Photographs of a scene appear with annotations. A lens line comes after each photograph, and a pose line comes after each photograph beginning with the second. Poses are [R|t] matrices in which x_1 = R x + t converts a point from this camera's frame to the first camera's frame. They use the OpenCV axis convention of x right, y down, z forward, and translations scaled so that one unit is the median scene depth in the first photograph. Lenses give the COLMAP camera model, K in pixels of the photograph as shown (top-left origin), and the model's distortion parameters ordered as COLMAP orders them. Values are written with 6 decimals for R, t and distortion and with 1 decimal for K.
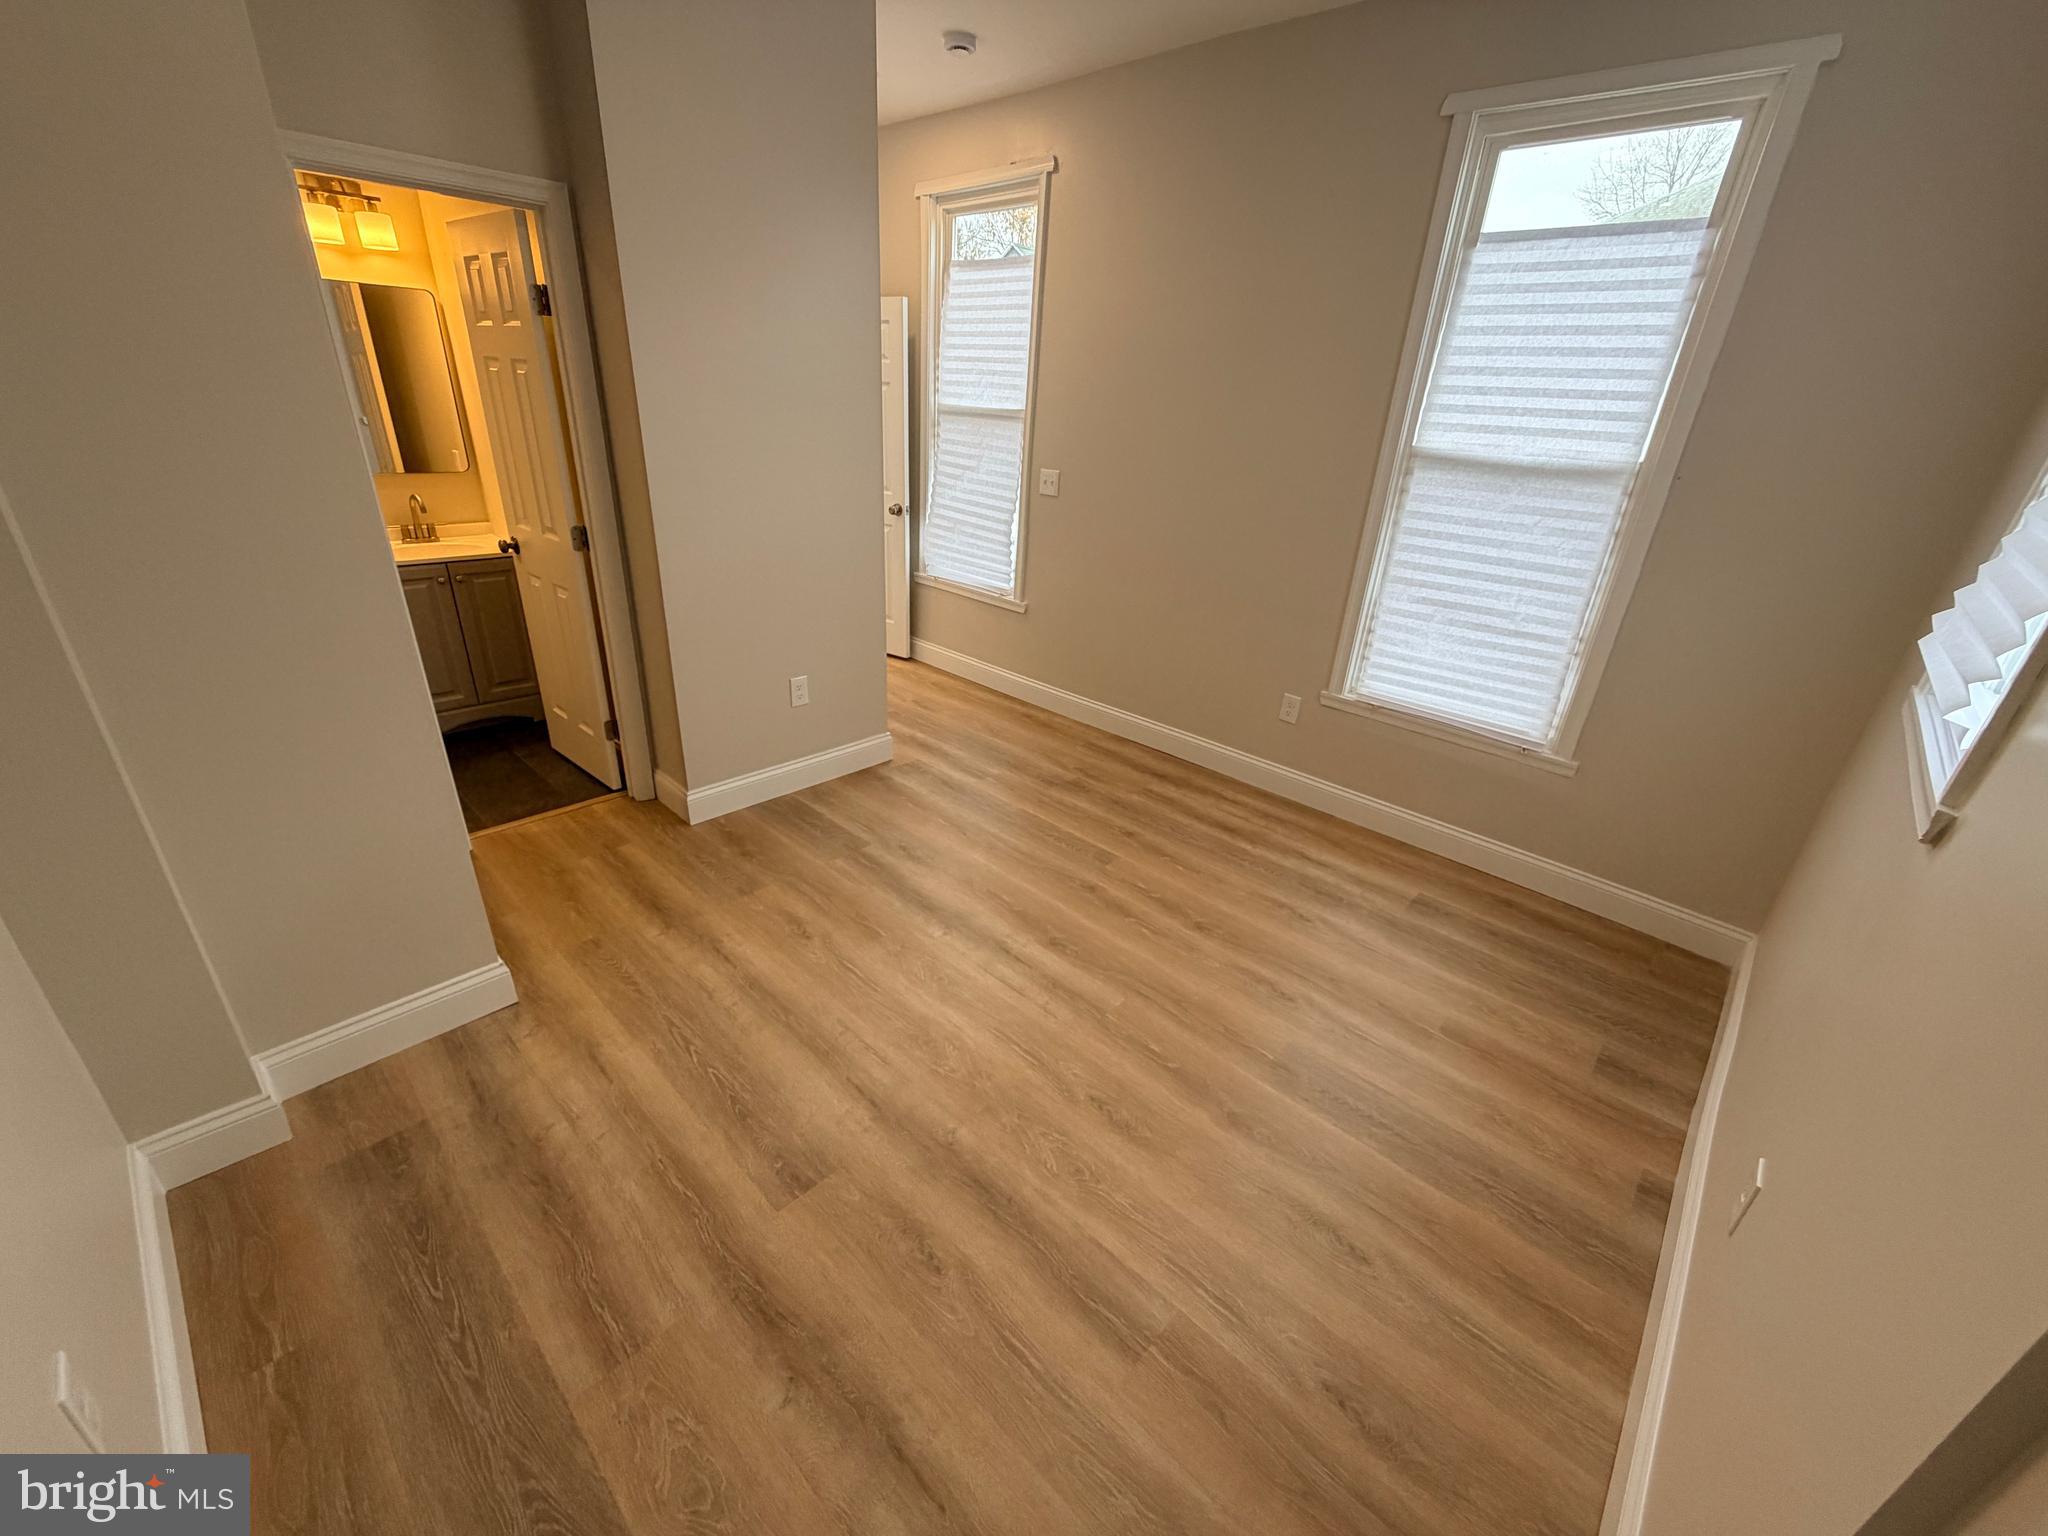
lens RADIAL K [[814.8, 0, 1017.9], [0, 814.8, 767.3], [0, 0, 1]] dist [-0.001844, 0.000087]
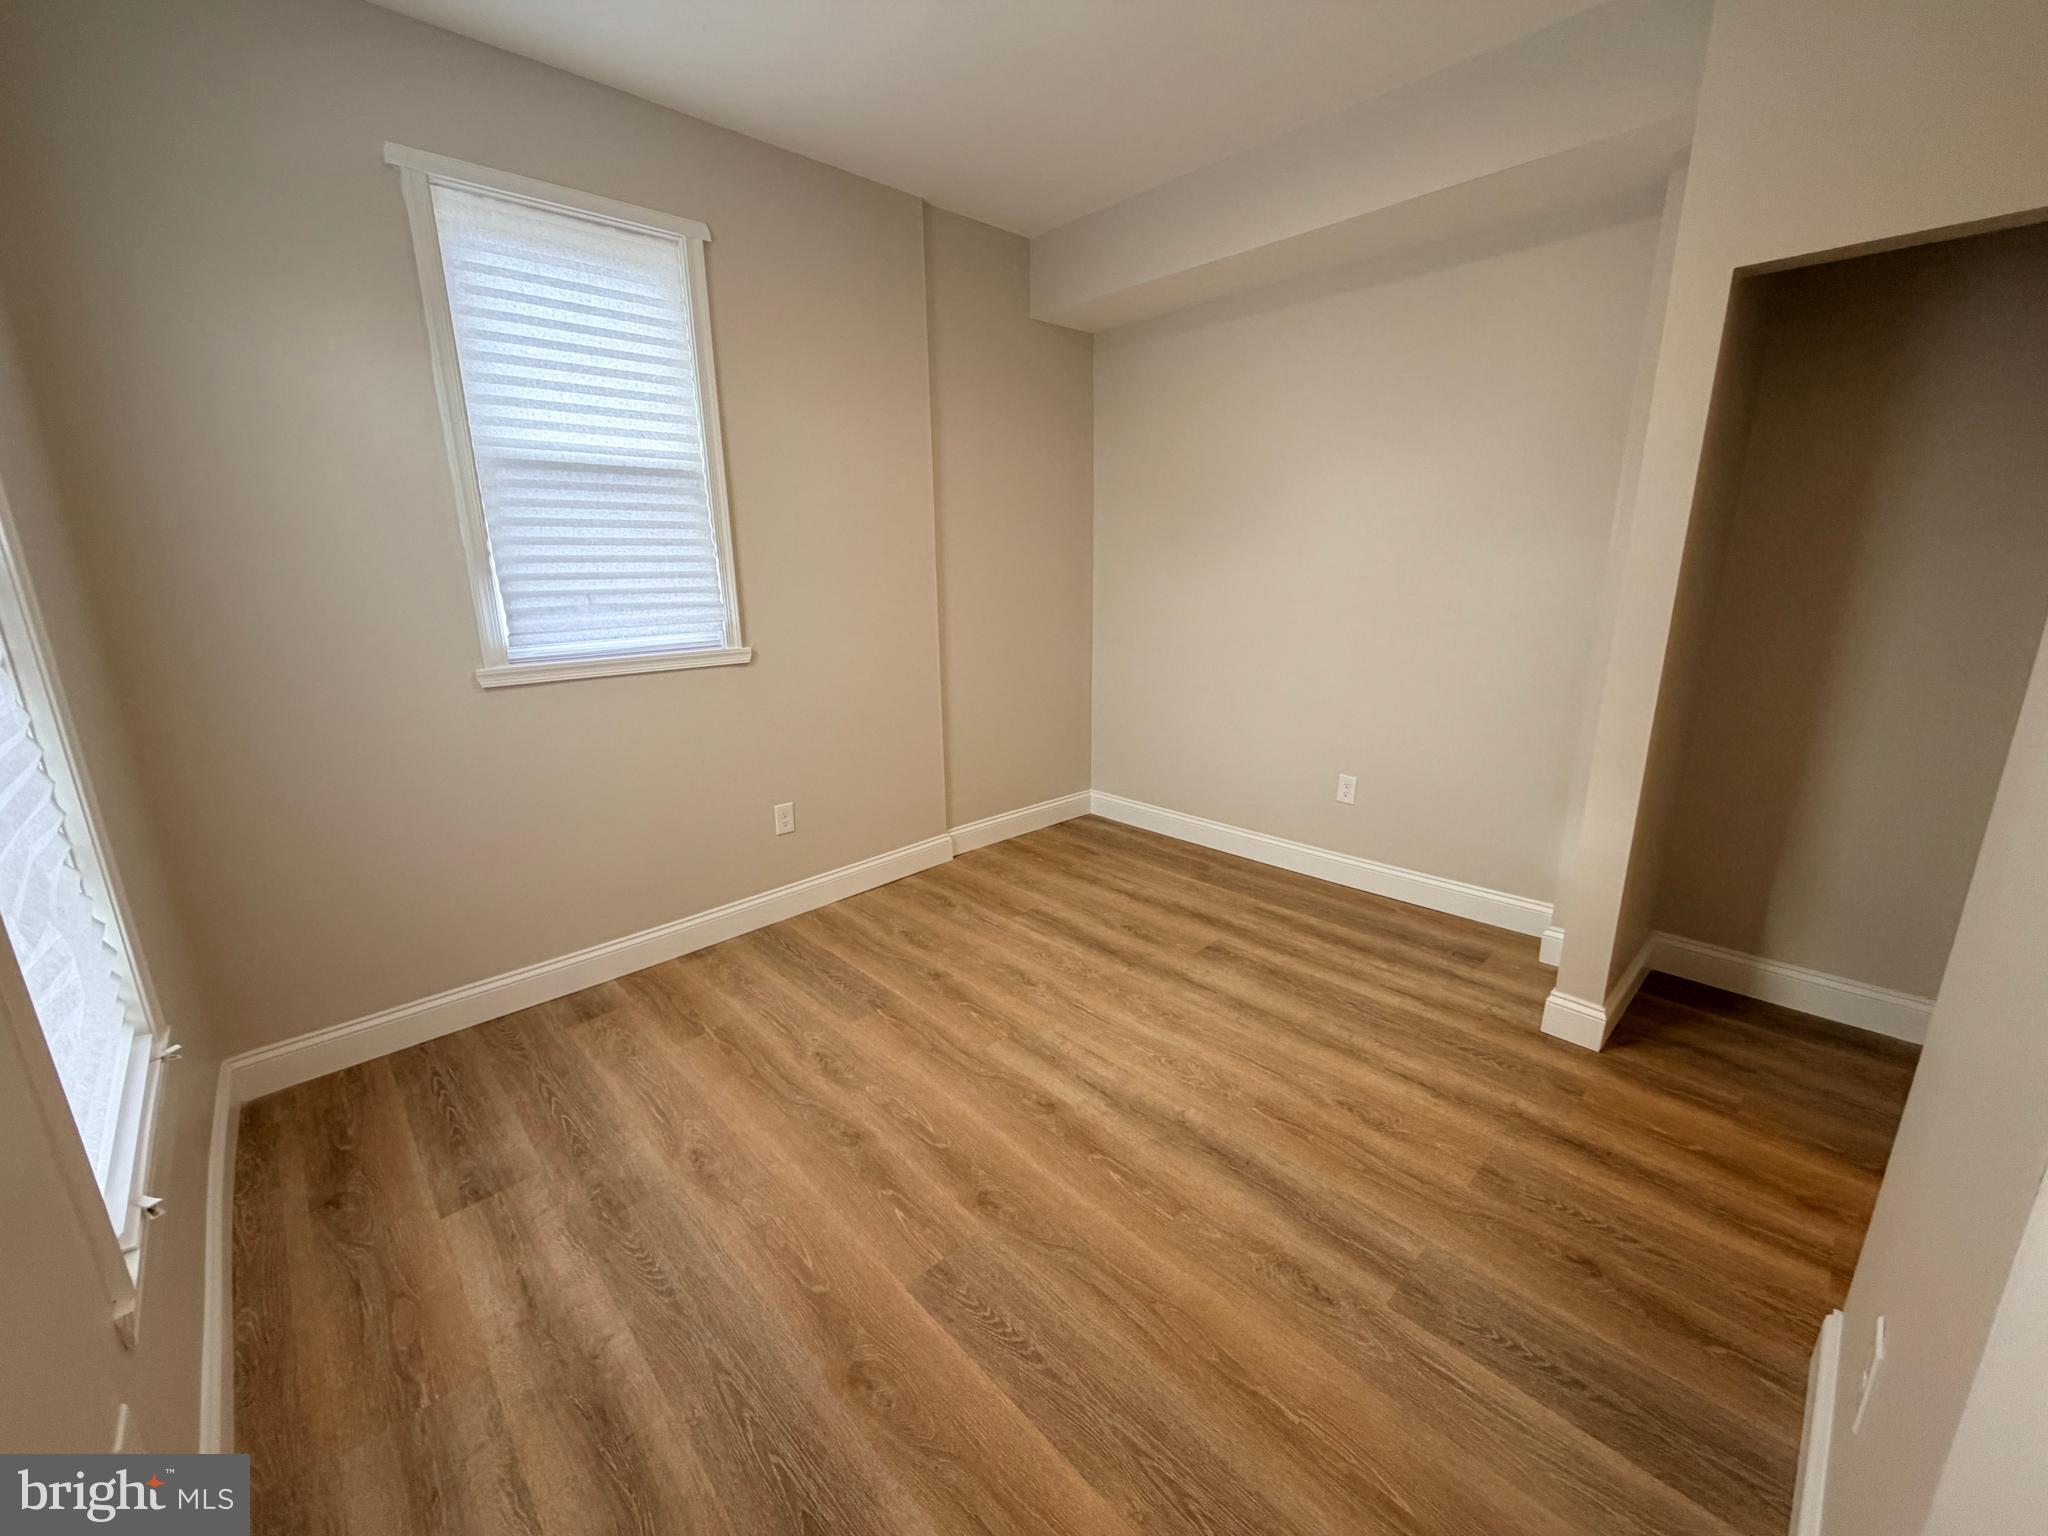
lens RADIAL K [[814.8, 0, 1017.9], [0, 814.8, 767.3], [0, 0, 1]] dist [-0.001844, 0.000087]
pose [[-0.997551, -0.050593, 0.048297, 0.051172], [-0.008889, 0.776604, 0.629926, -0.546880], [-0.069377, 0.627954, -0.775152, 1.341693]]
